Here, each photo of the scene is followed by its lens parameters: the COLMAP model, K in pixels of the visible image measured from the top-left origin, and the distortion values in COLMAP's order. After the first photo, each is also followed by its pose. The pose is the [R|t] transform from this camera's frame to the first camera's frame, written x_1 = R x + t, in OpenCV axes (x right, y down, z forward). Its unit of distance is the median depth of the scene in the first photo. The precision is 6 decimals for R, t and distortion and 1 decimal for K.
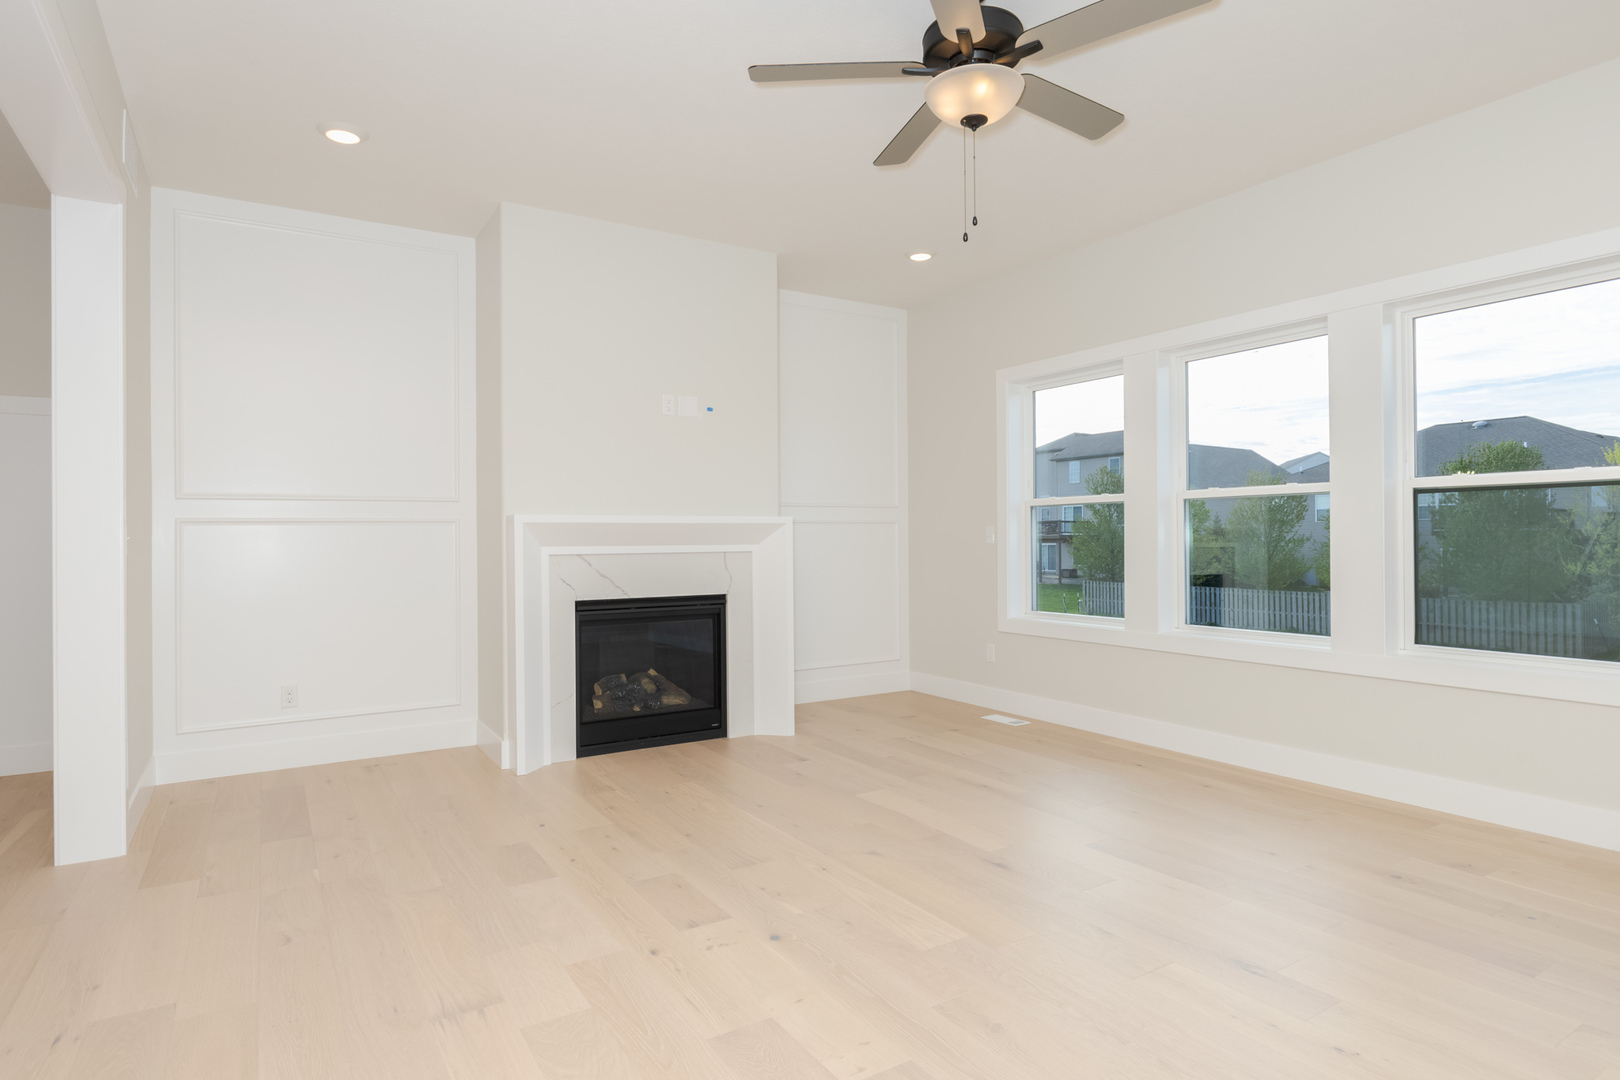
lens RADIAL K [[877.2, 0, 814.3], [0, 877.2, 537.2], [0, 0, 1]] dist [-0.004914, -0.001767]
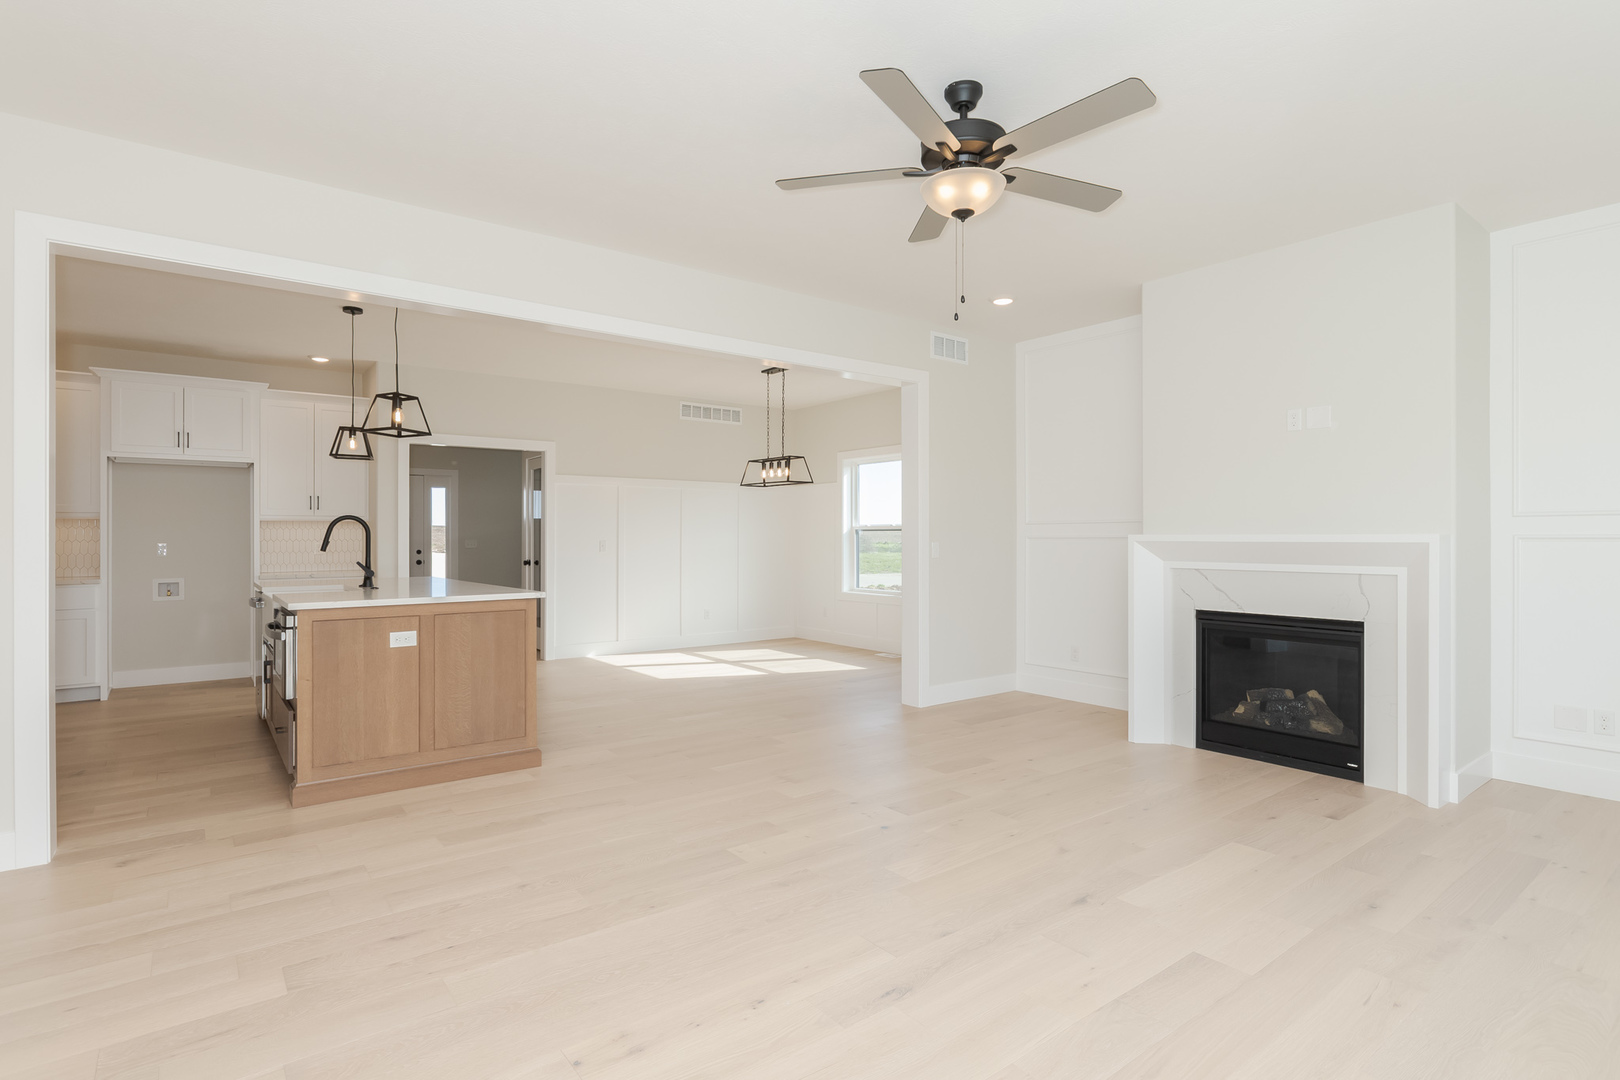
lens RADIAL K [[810.5, 0, 809.6], [0, 810.5, 543.3], [0, 0, 1]] dist [-0.002435, -0.000292]
pose [[0.089039, 0.015032, -0.995915, 0.683399], [0.002855, 0.999878, 0.015347, -0.028957], [0.996024, -0.004209, 0.088986, 0.383776]]
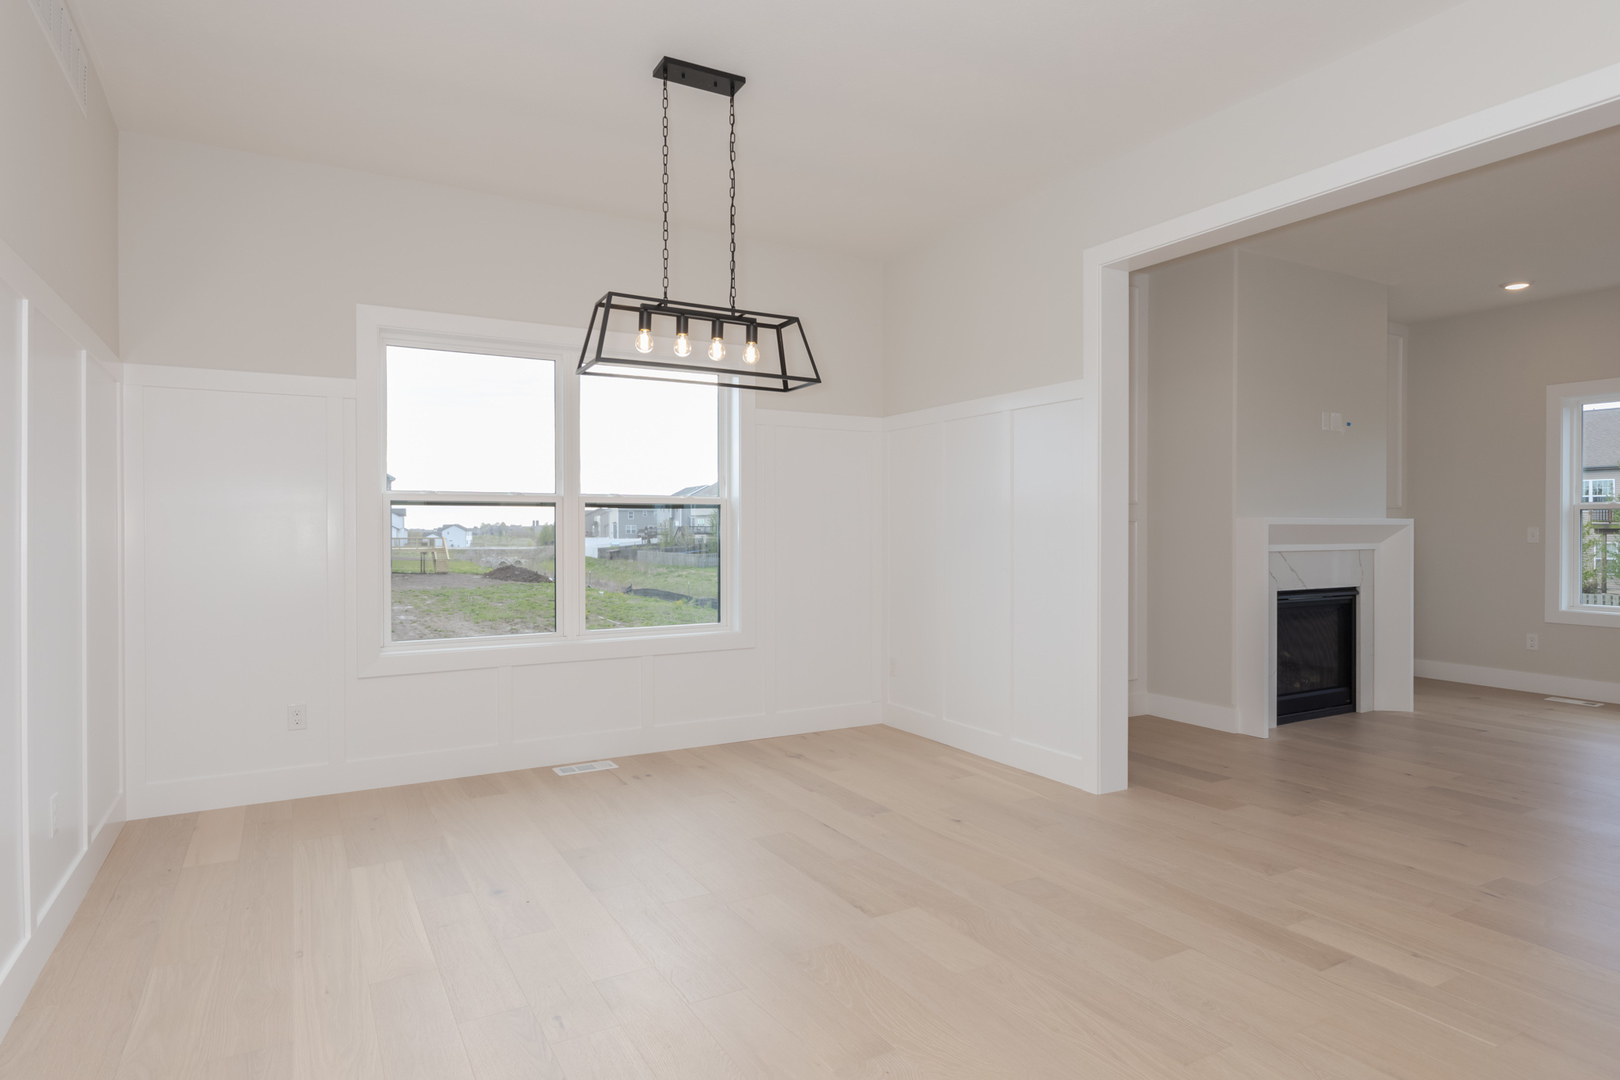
lens RADIAL K [[901.9, 0, 816.7], [0, 901.9, 536.2], [0, 0, 1]] dist [0.001402, -0.002718]
pose [[0.998825, 0.007282, -0.047914, -0.777183], [-0.006737, 0.999911, 0.011544, -0.009487], [0.047994, -0.011207, 0.998785, -0.213064]]
